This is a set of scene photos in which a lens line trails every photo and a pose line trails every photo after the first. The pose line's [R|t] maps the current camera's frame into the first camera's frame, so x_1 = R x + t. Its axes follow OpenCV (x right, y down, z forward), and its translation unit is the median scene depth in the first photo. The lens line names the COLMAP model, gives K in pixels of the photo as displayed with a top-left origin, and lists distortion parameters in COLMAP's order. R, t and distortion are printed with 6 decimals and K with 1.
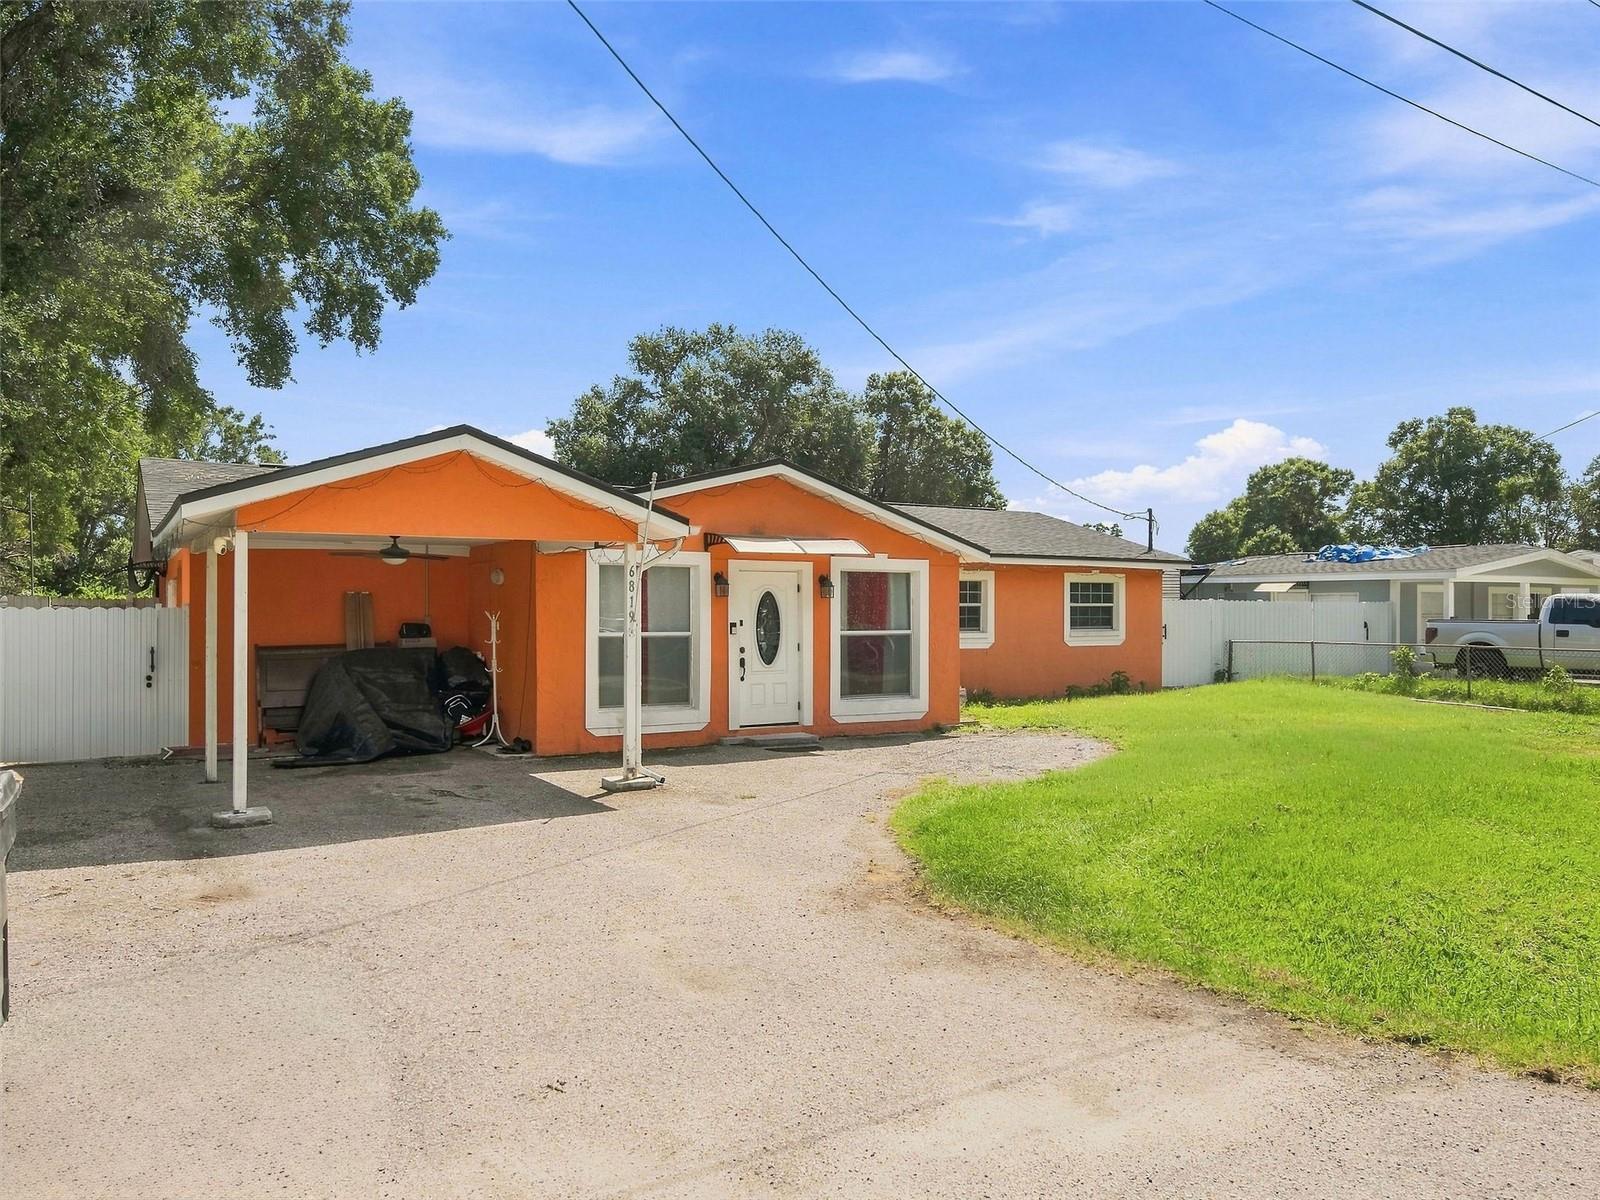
lens RADIAL K [[1287.4, 0, 800.0], [0, 1287.4, 600.0], [0, 0, 1]] dist [0.045847, 0.002053]
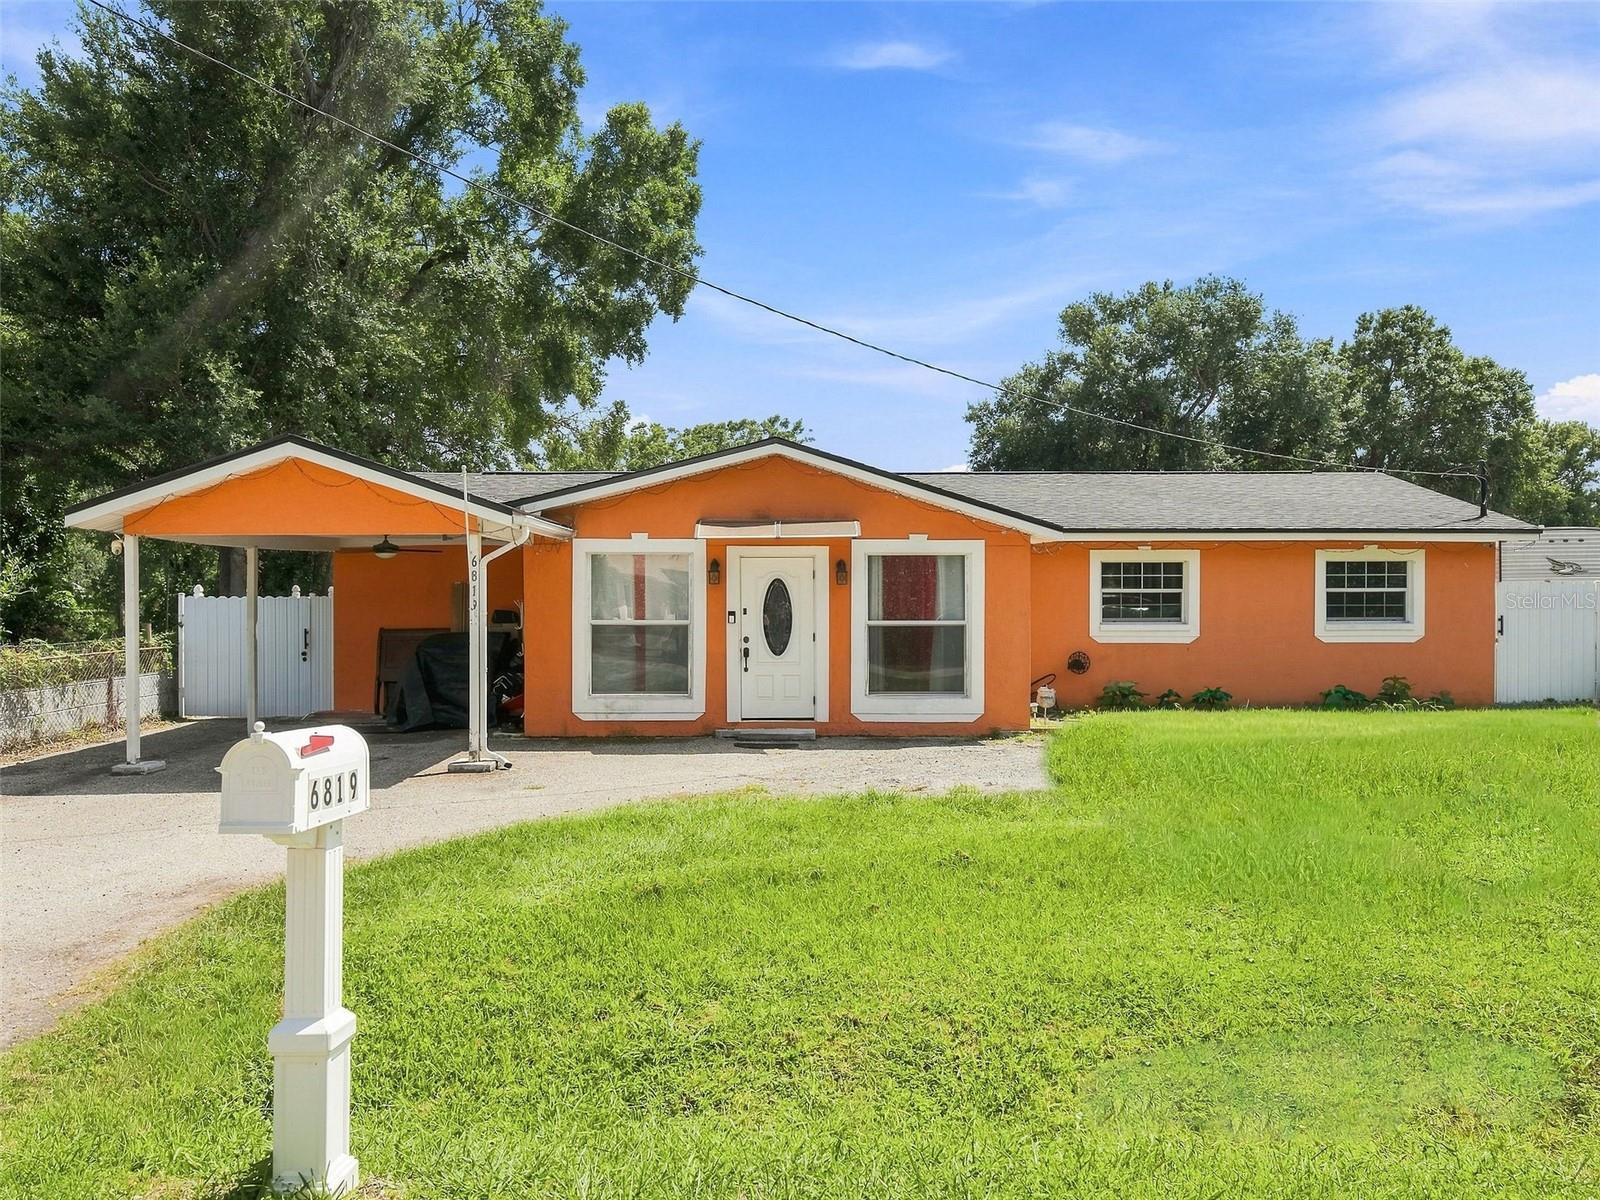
lens RADIAL K [[1287.4, 0, 800.0], [0, 1287.4, 600.0], [0, 0, 1]] dist [0.045847, 0.002053]
pose [[0.829187, -0.000607, -0.558971, 0.489131], [0.006372, 0.999945, 0.008366, 0.001393], [0.558935, -0.010499, 0.829145, 0.207671]]
